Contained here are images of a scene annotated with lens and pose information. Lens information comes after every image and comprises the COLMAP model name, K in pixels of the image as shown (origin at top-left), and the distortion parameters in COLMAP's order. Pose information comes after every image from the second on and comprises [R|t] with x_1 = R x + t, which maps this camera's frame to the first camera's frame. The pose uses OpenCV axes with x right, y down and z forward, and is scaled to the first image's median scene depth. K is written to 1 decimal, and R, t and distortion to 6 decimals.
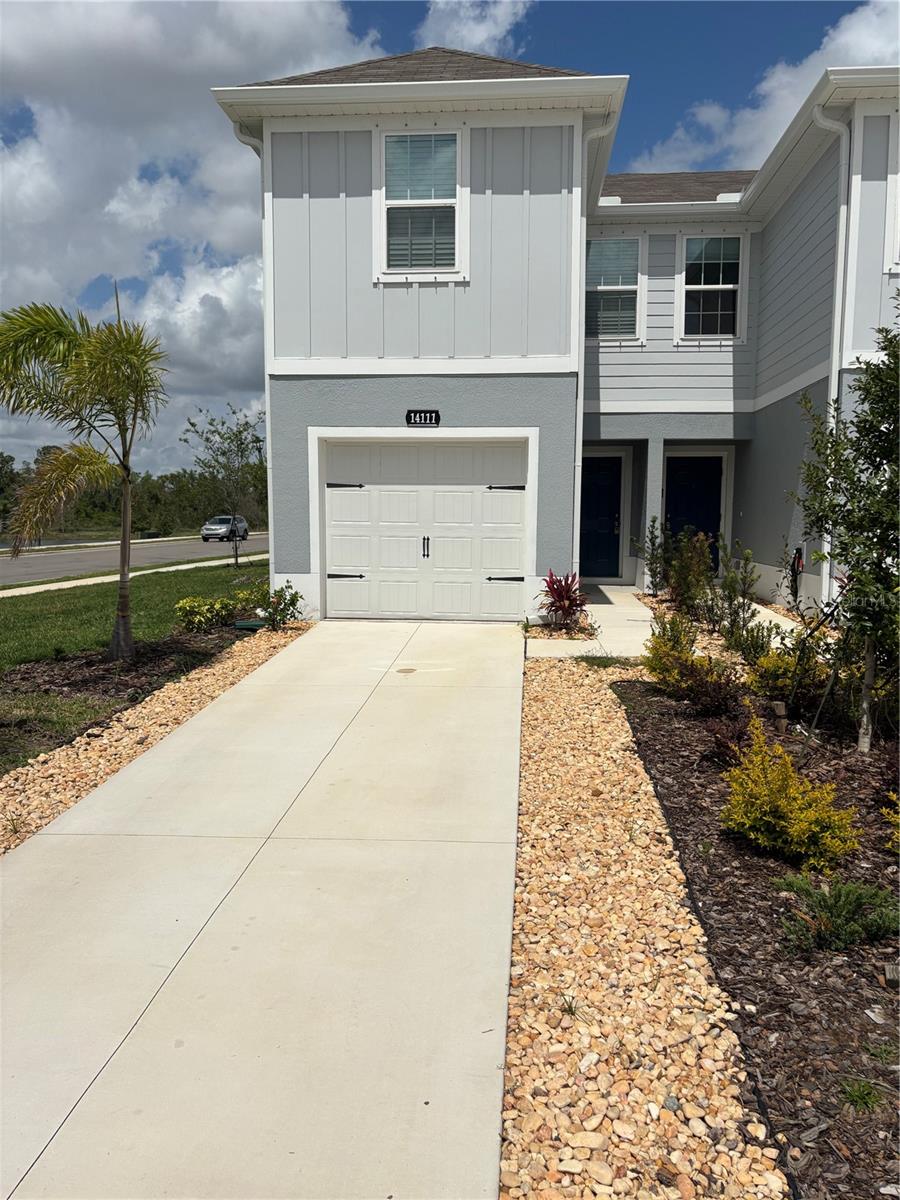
lens RADIAL K [[901.9, 0, 450.0], [0, 901.9, 600.0], [0, 0, 1]] dist [-0.025138, -0.005743]
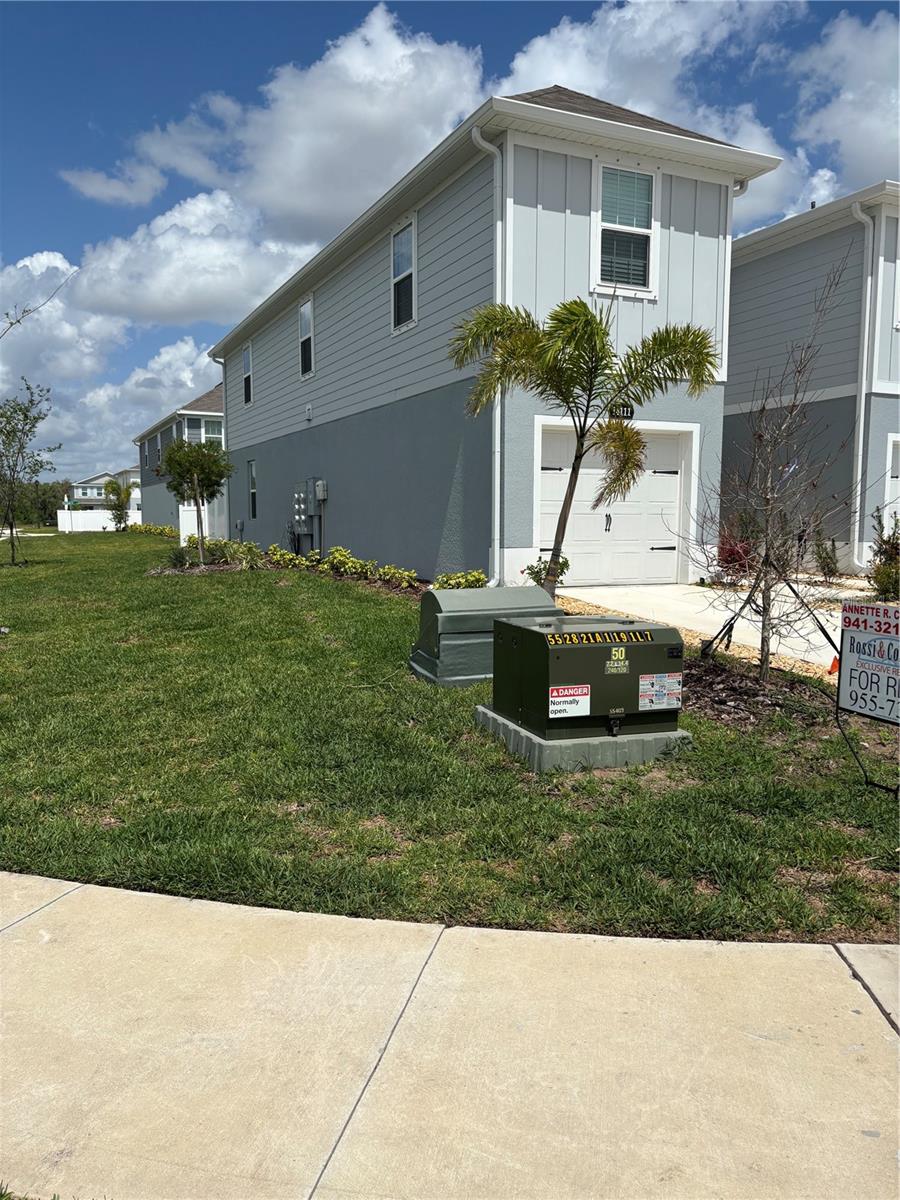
lens RADIAL K [[908.3, 0, 447.5], [0, 908.3, 624.5], [0, 0, 1]] dist [-0.056116, -0.002551]
pose [[0.878355, -0.067637, 0.473199, -0.823788], [0.051439, 0.997565, 0.047106, 0.007125], [-0.475233, -0.017034, 0.879695, 0.068894]]
